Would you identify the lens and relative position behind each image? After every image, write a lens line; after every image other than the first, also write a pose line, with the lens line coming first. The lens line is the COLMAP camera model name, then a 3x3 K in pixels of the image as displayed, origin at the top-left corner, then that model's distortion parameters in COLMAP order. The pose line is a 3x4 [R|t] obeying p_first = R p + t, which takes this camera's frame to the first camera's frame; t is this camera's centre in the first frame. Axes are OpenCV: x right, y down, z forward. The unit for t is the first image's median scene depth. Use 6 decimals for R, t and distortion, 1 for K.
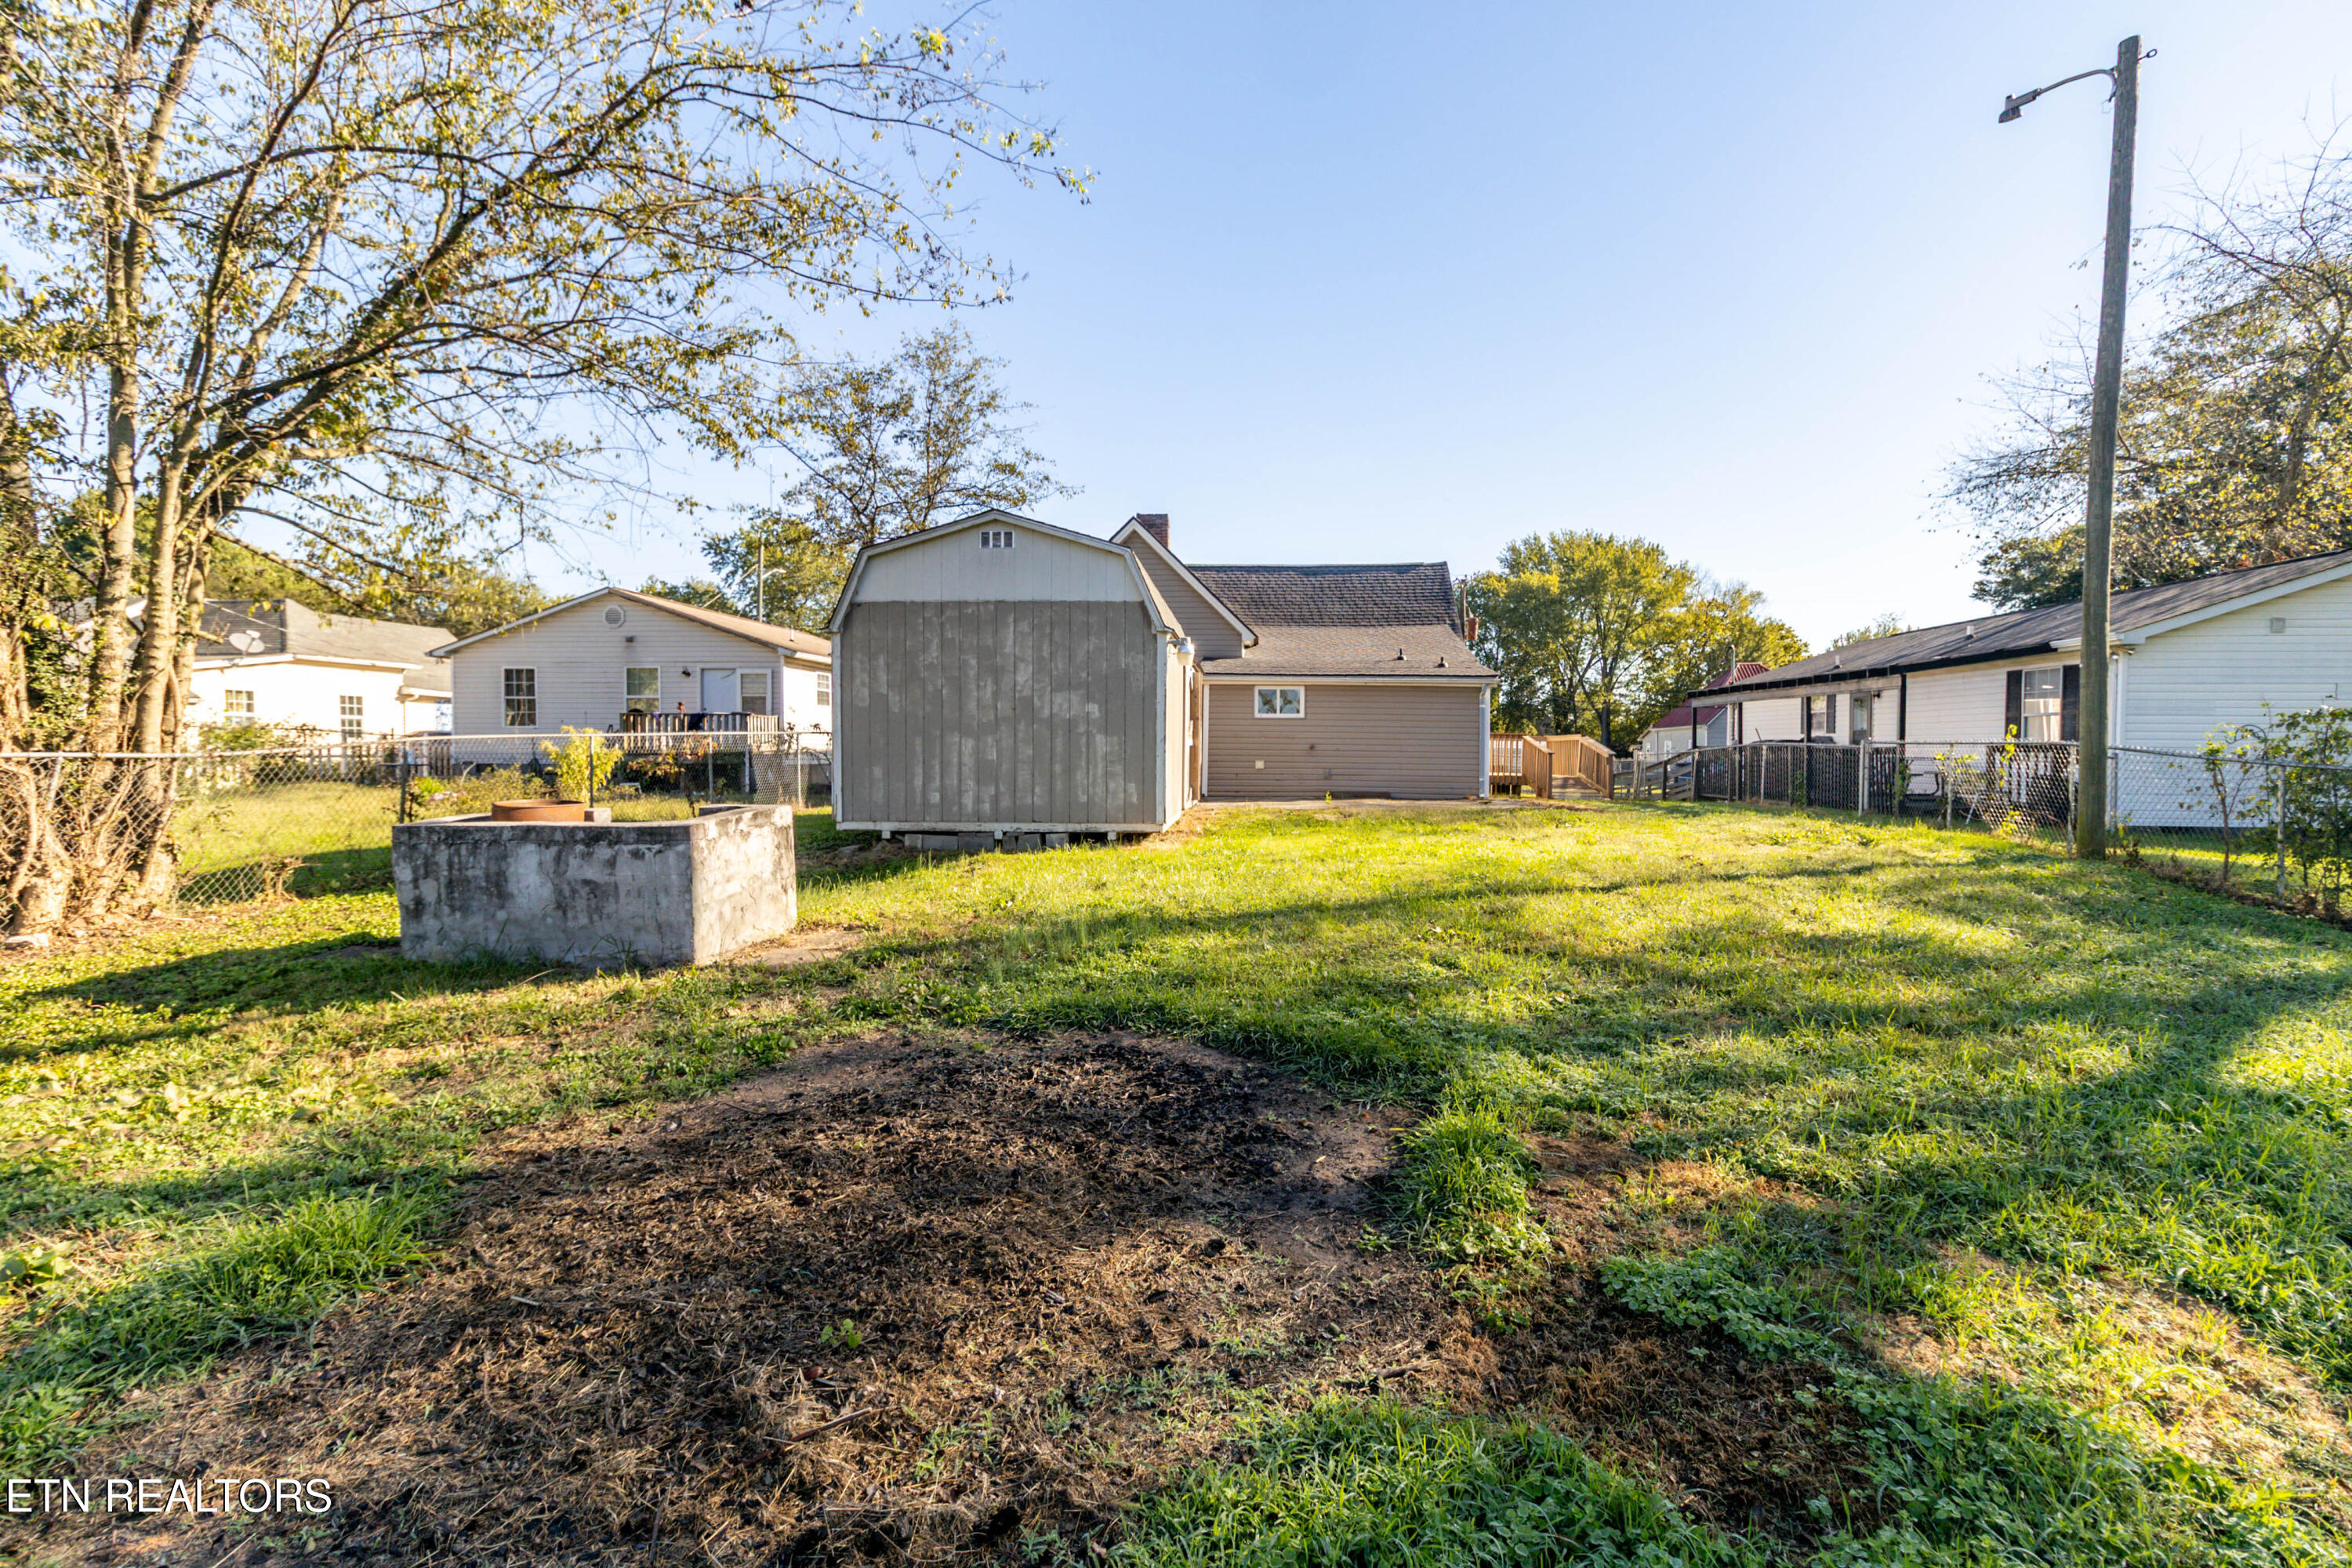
lens RADIAL K [[1107.3, 0, 1176.8], [0, 1107.3, 793.0], [0, 0, 1]] dist [0.001893, 0.001034]
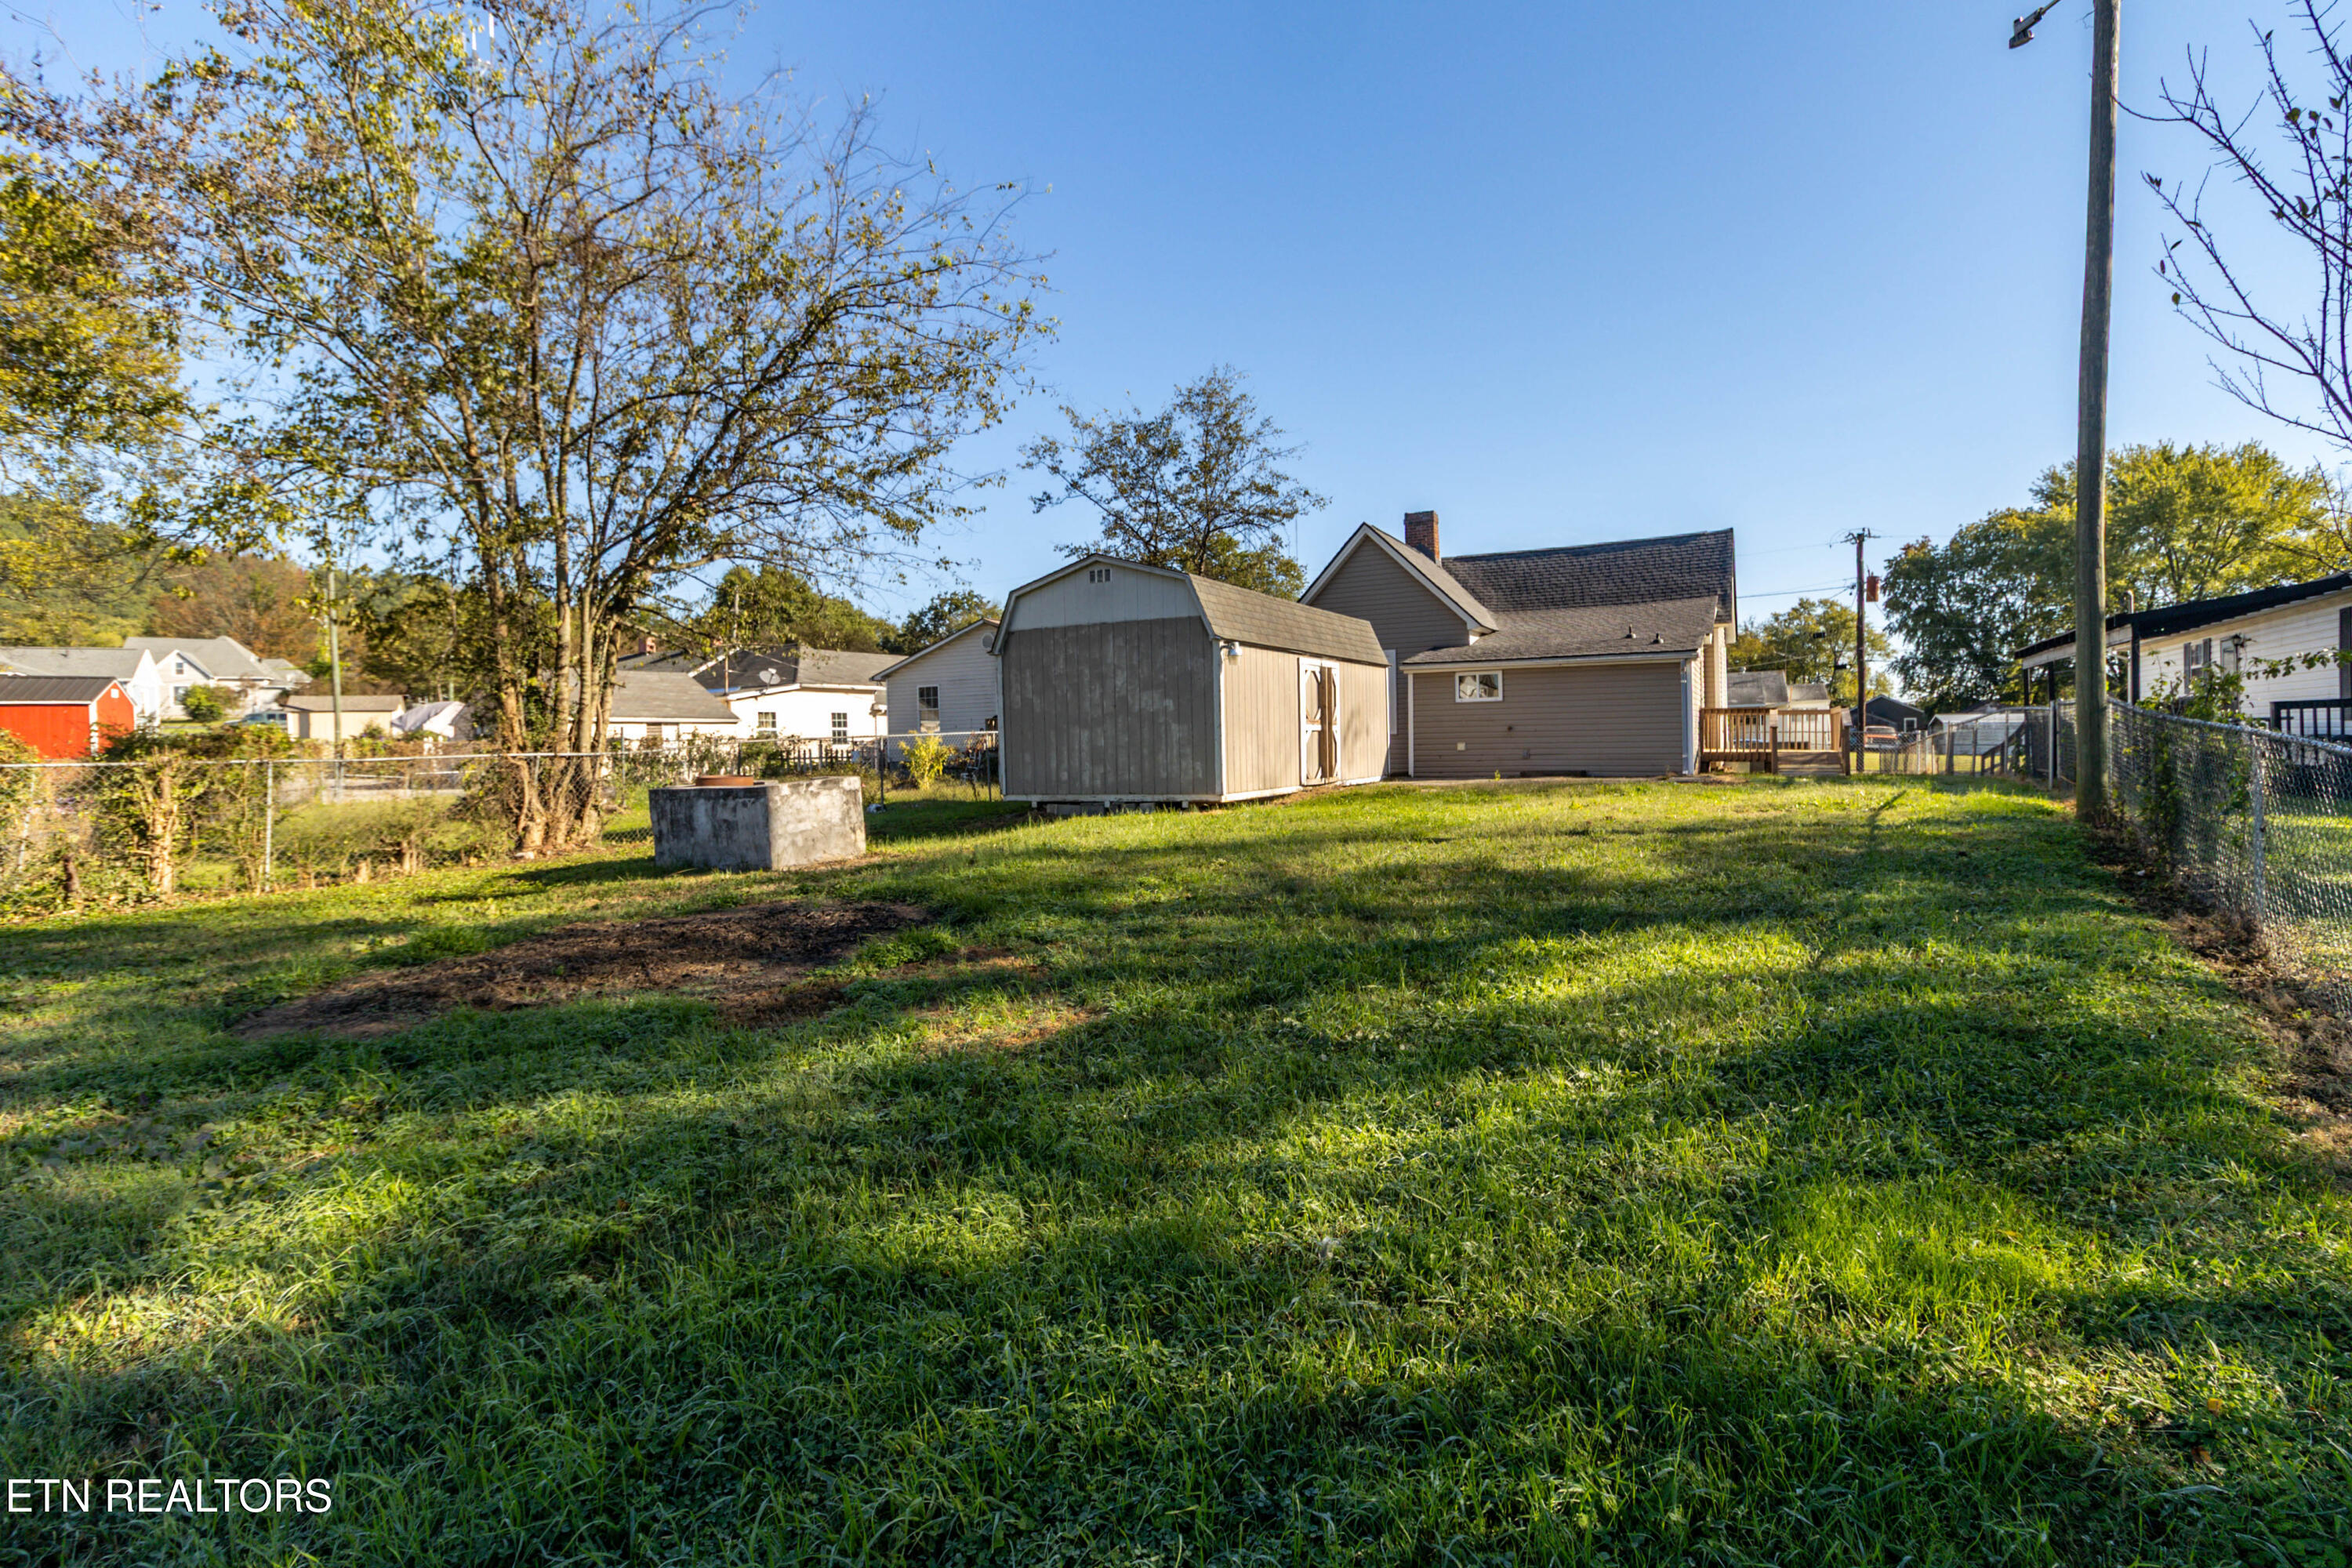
lens RADIAL K [[1130.4, 0, 1176.0], [0, 1130.4, 784.0], [0, 0, 1]] dist [-0.001095, 0.000251]
pose [[0.910957, -0.011579, -0.412338, 0.328067], [0.010469, 0.999933, -0.004951, 0.015722], [0.412368, 0.000194, 0.911017, -0.119950]]
